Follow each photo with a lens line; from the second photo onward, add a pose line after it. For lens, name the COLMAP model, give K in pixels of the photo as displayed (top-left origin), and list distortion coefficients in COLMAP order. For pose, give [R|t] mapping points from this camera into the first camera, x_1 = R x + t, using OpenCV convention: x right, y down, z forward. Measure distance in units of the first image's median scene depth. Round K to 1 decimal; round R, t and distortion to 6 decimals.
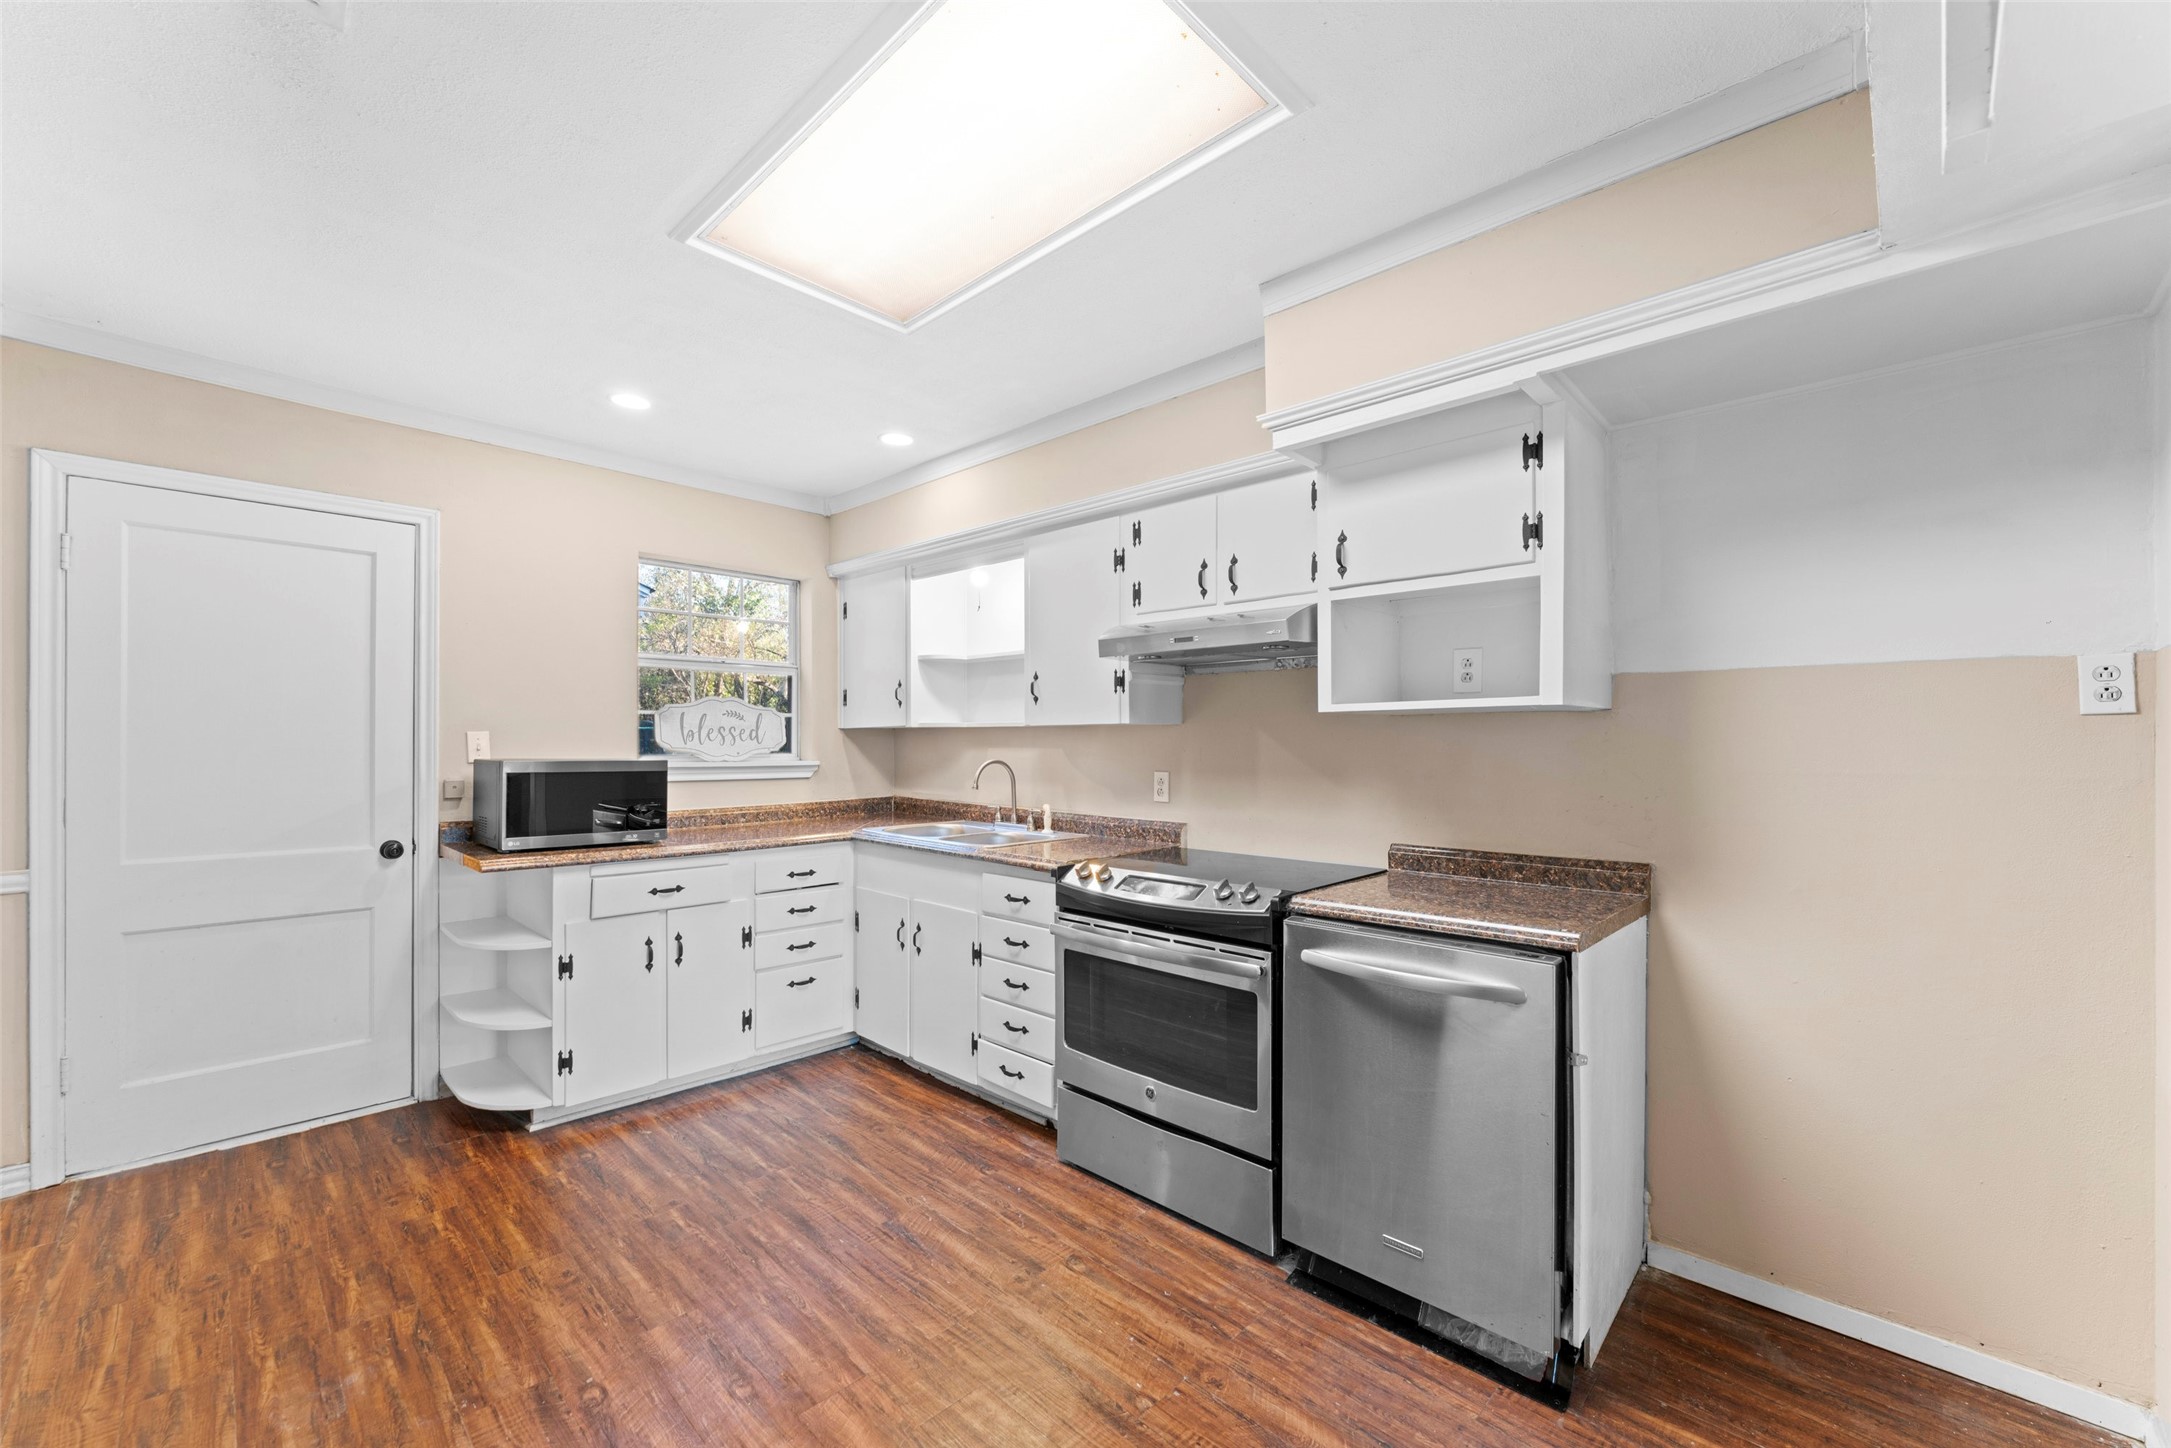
lens RADIAL K [[874.2, 0, 1072.7], [0, 874.2, 733.7], [0, 0, 1]] dist [0.000466, 0.000060]
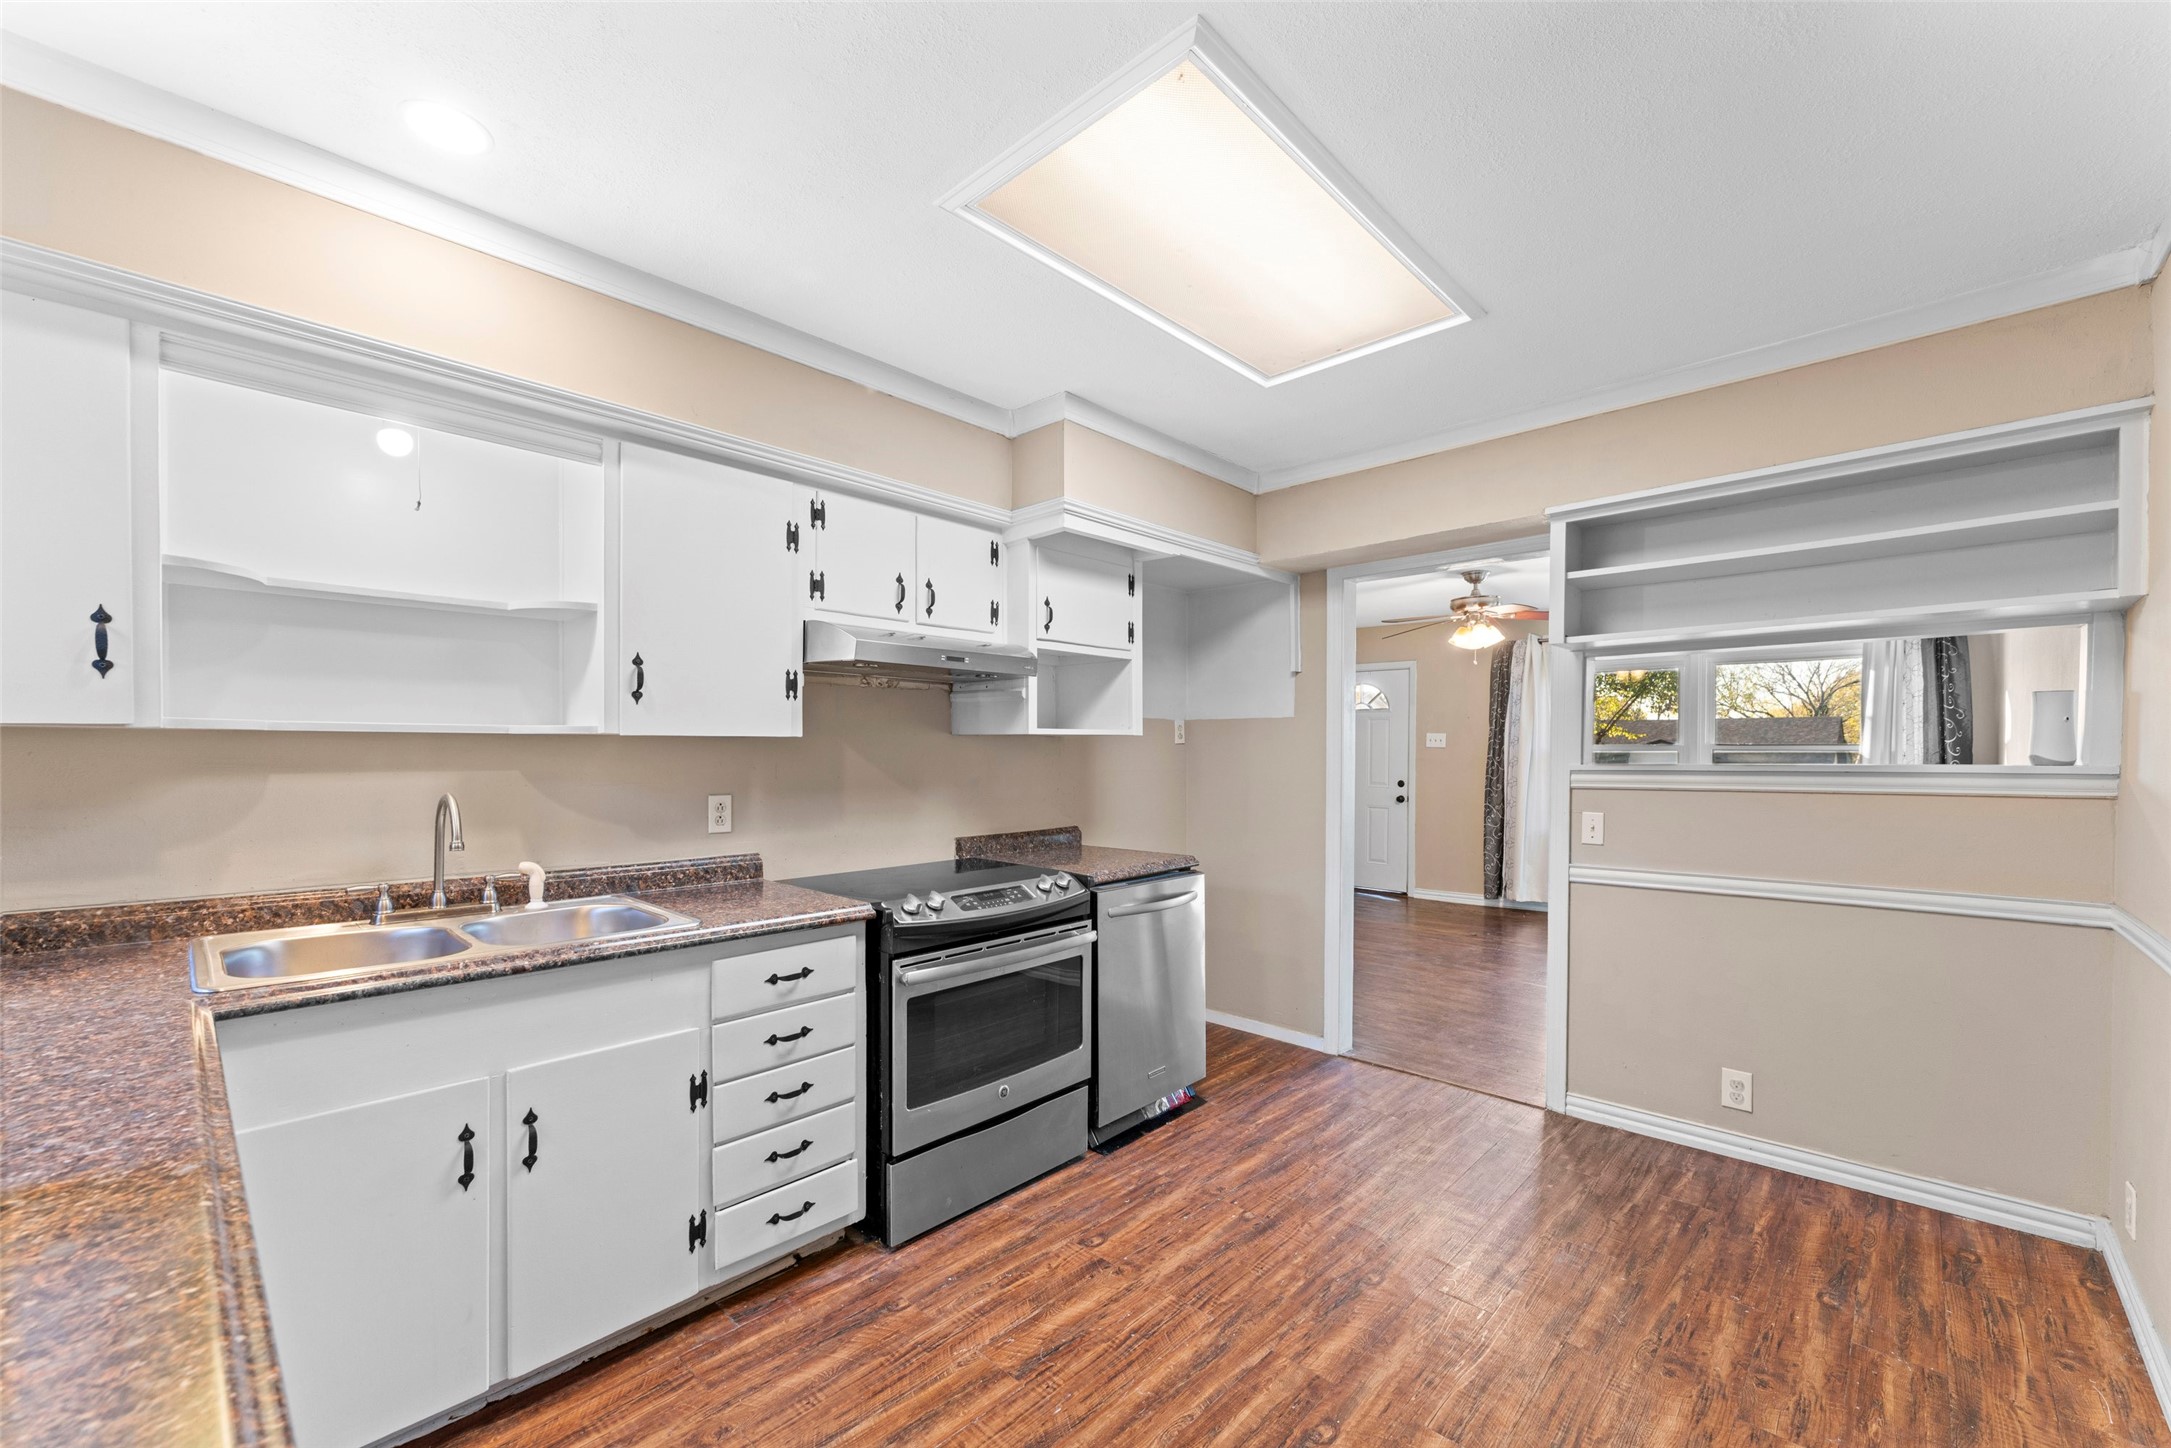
lens RADIAL K [[874.2, 0, 1078.3], [0, 874.2, 747.2], [0, 0, 1]] dist [0.000466, 0.000060]
pose [[-0.018172, -0.002742, 0.999831, -0.857534], [-0.014303, 0.999895, 0.002482, -0.008510], [-0.999733, -0.014256, -0.018210, 0.829384]]
